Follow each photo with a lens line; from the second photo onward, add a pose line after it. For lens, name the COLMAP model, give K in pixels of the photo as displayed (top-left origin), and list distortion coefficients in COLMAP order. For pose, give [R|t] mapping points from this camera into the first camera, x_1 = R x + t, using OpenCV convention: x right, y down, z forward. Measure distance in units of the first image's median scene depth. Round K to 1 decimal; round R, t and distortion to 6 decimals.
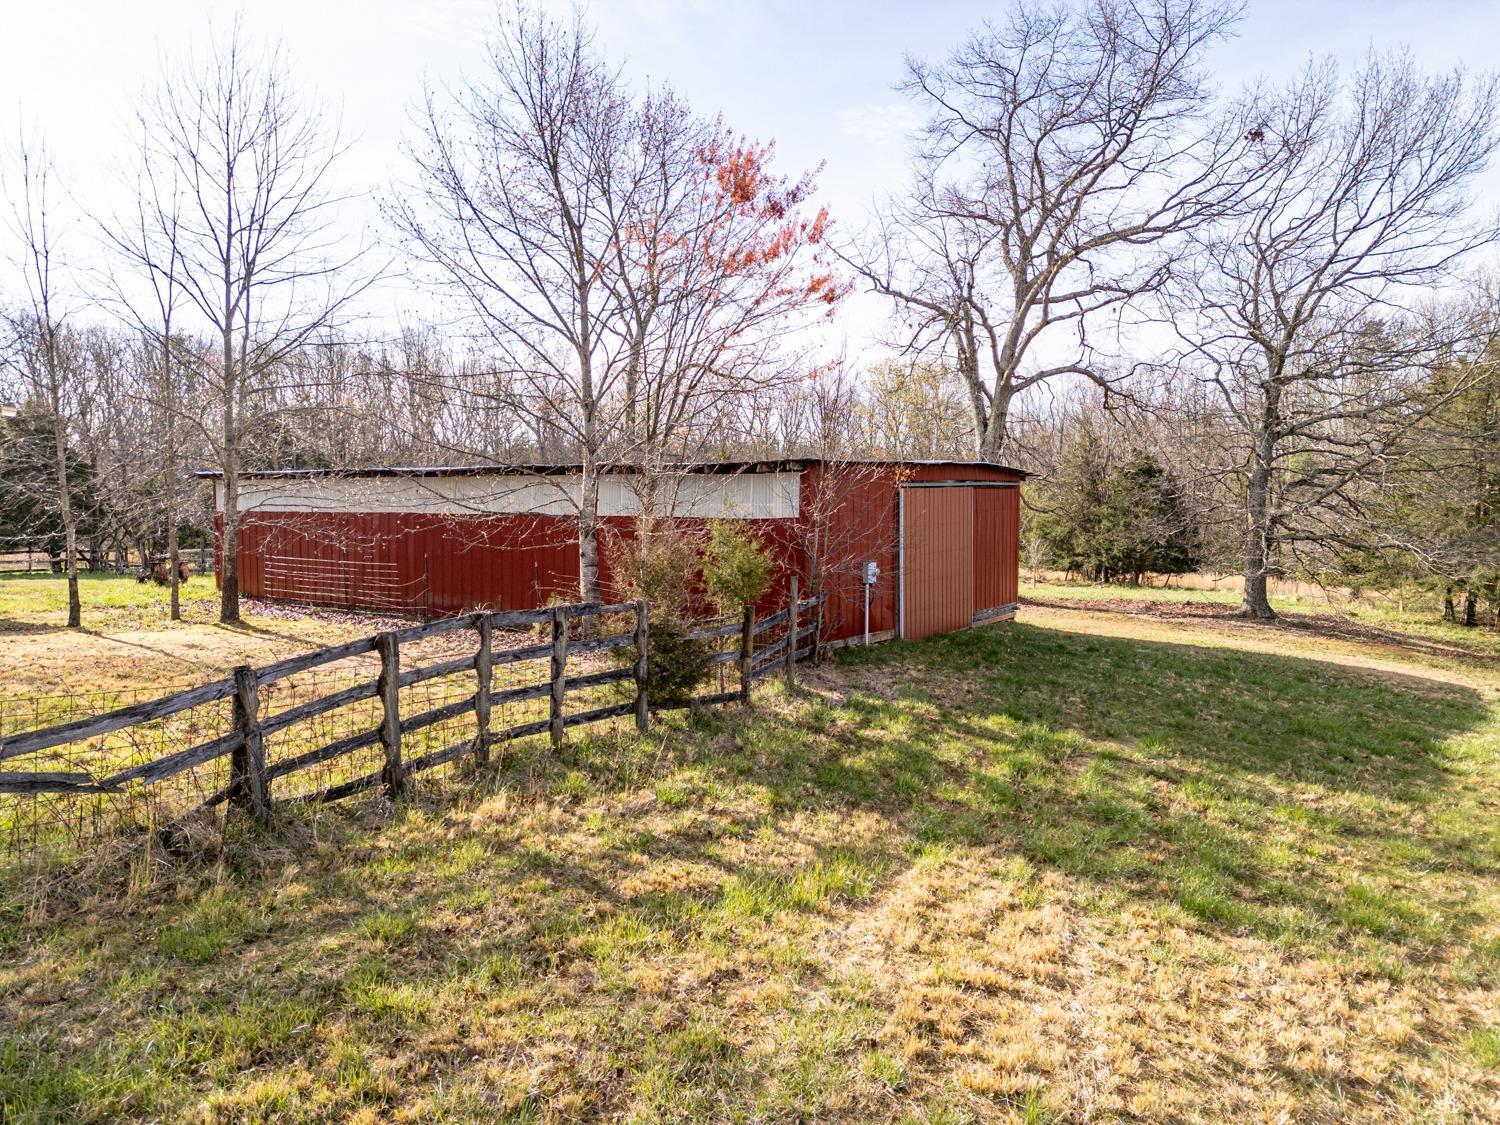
lens RADIAL K [[1046.6, 0, 746.2], [0, 1046.6, 570.0], [0, 0, 1]] dist [0.067035, -0.055656]
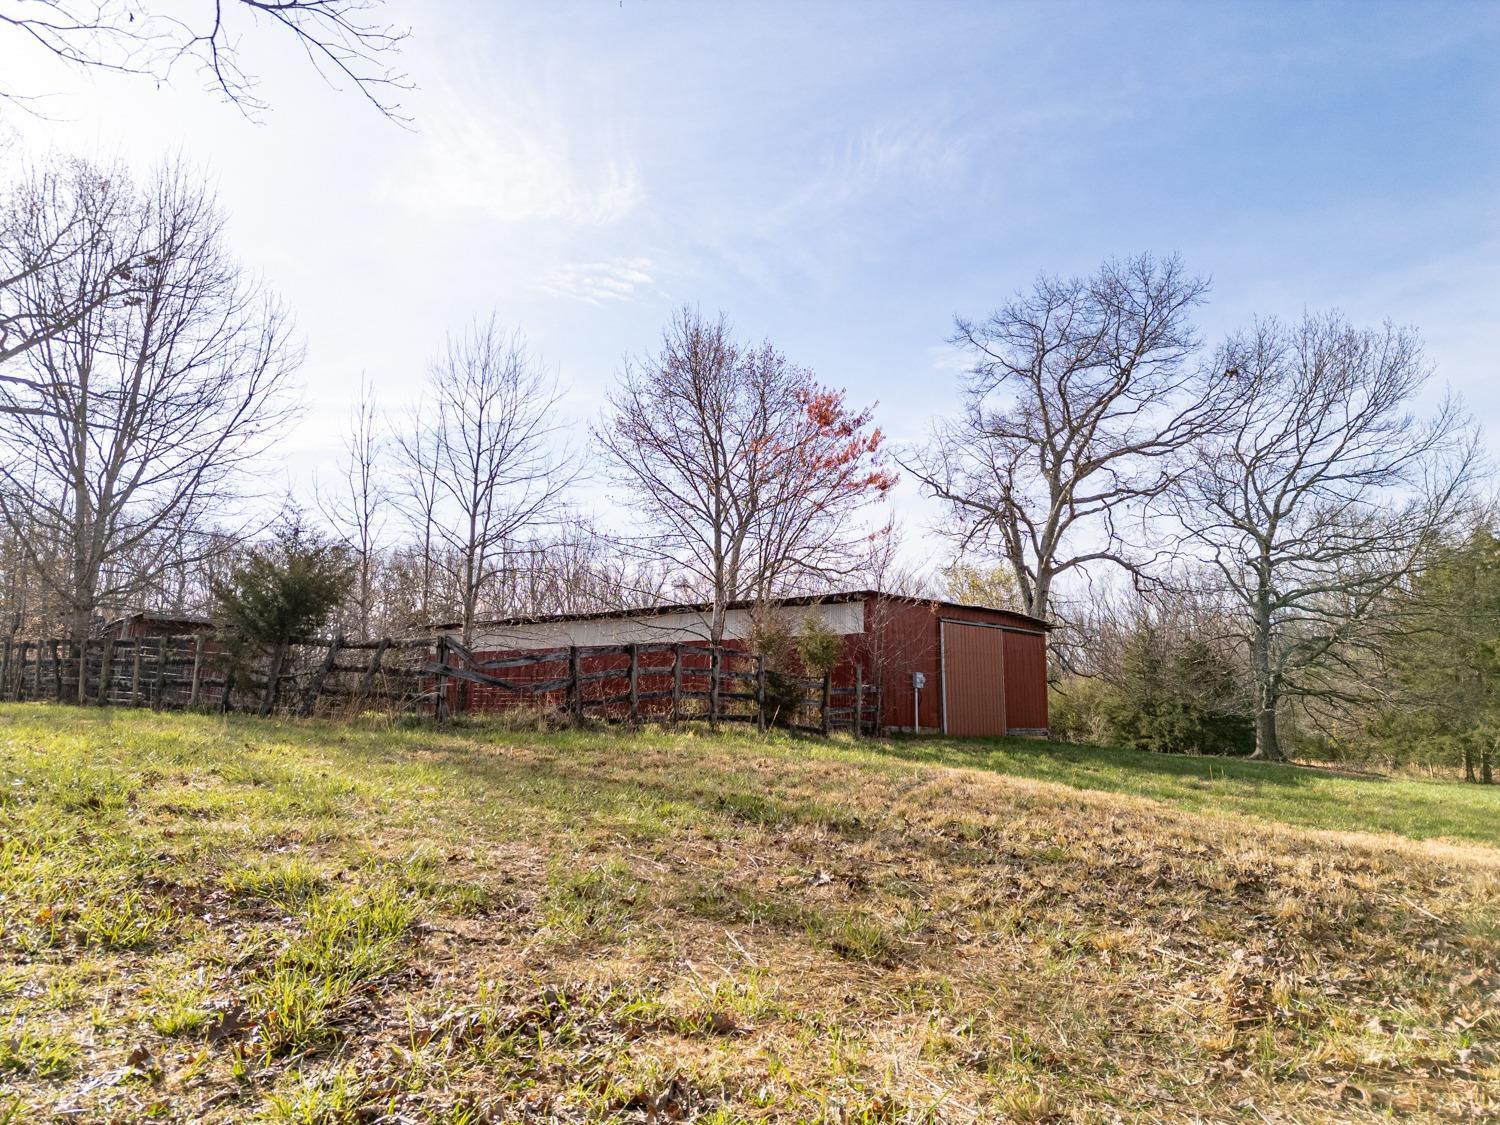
lens RADIAL K [[1046.6, 0, 752.3], [0, 1046.6, 575.3], [0, 0, 1]] dist [0.067035, -0.055656]
pose [[0.997005, -0.002970, -0.077285, 0.004690], [-0.012291, 0.980479, -0.196241, 0.074820], [0.076360, 0.196603, 0.977505, -0.207531]]
